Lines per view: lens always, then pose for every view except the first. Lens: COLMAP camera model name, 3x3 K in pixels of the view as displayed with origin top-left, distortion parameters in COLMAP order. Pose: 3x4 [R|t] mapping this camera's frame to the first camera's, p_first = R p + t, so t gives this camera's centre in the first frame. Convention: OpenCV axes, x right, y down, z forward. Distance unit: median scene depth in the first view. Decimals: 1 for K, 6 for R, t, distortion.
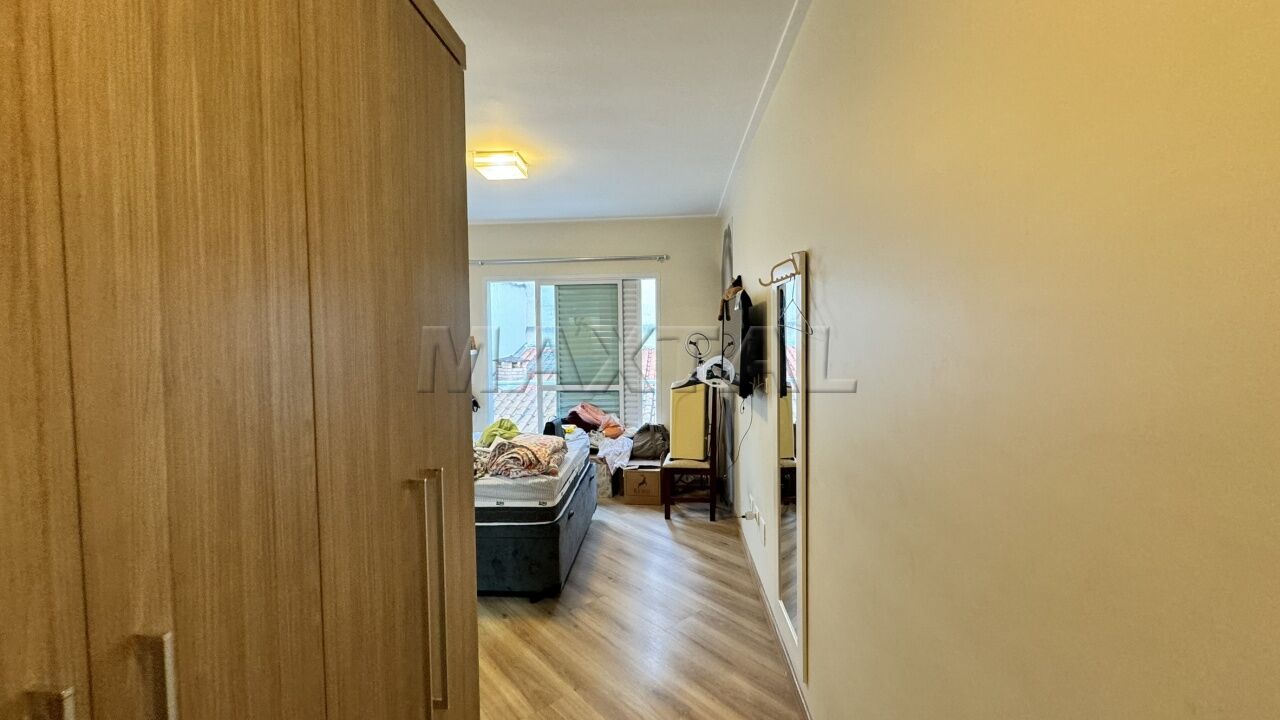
lens RADIAL K [[510.2, 0, 640.0], [0, 510.2, 360.0], [0, 0, 1]] dist [-0.002320, 0.000287]
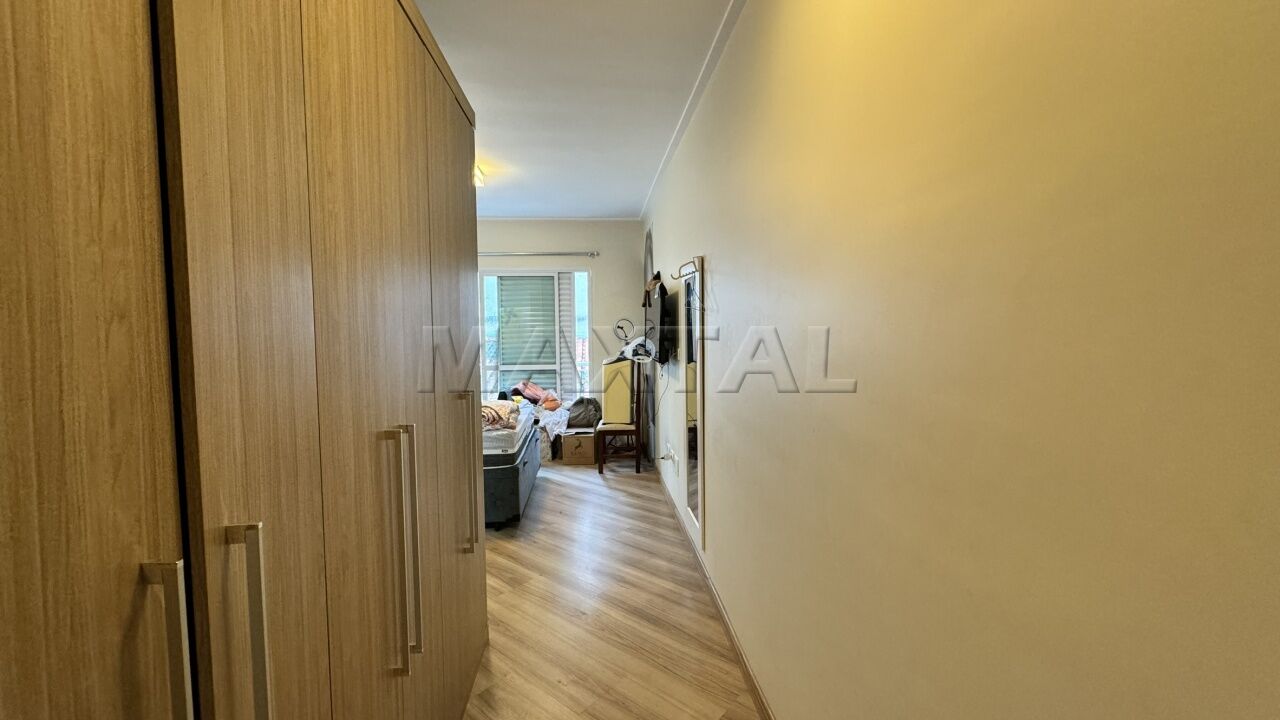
lens RADIAL K [[510.2, 0, 640.0], [0, 510.2, 360.0], [0, 0, 1]] dist [-0.002320, 0.000287]
pose [[0.988412, -0.008147, 0.151575, -0.036670], [0.006155, 0.999889, 0.013605, 0.031109], [-0.151669, -0.012514, 0.988352, -0.206878]]
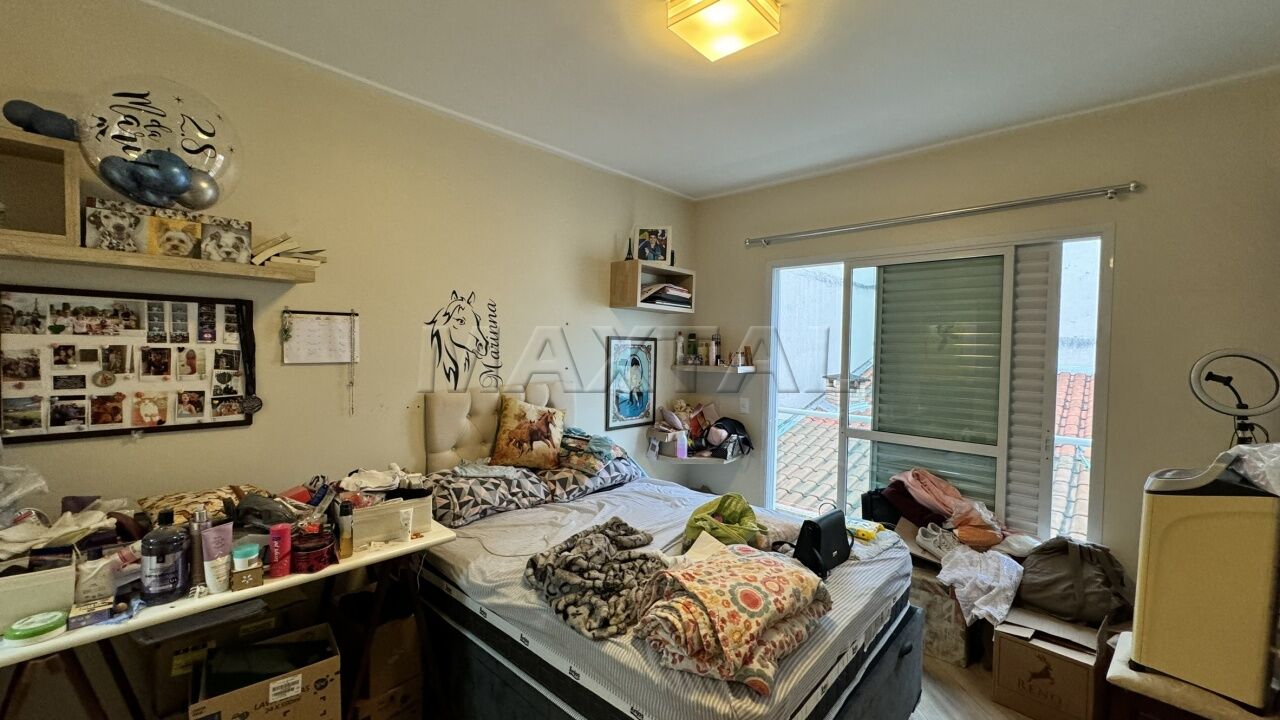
lens RADIAL K [[510.2, 0, 640.0], [0, 510.2, 360.0], [0, 0, 1]] dist [-0.002320, 0.000287]
pose [[0.777705, 0.043903, -0.627094, -0.002009], [-0.059626, 0.998213, -0.004063, -0.021393], [0.625795, 0.040551, 0.778933, 0.463173]]
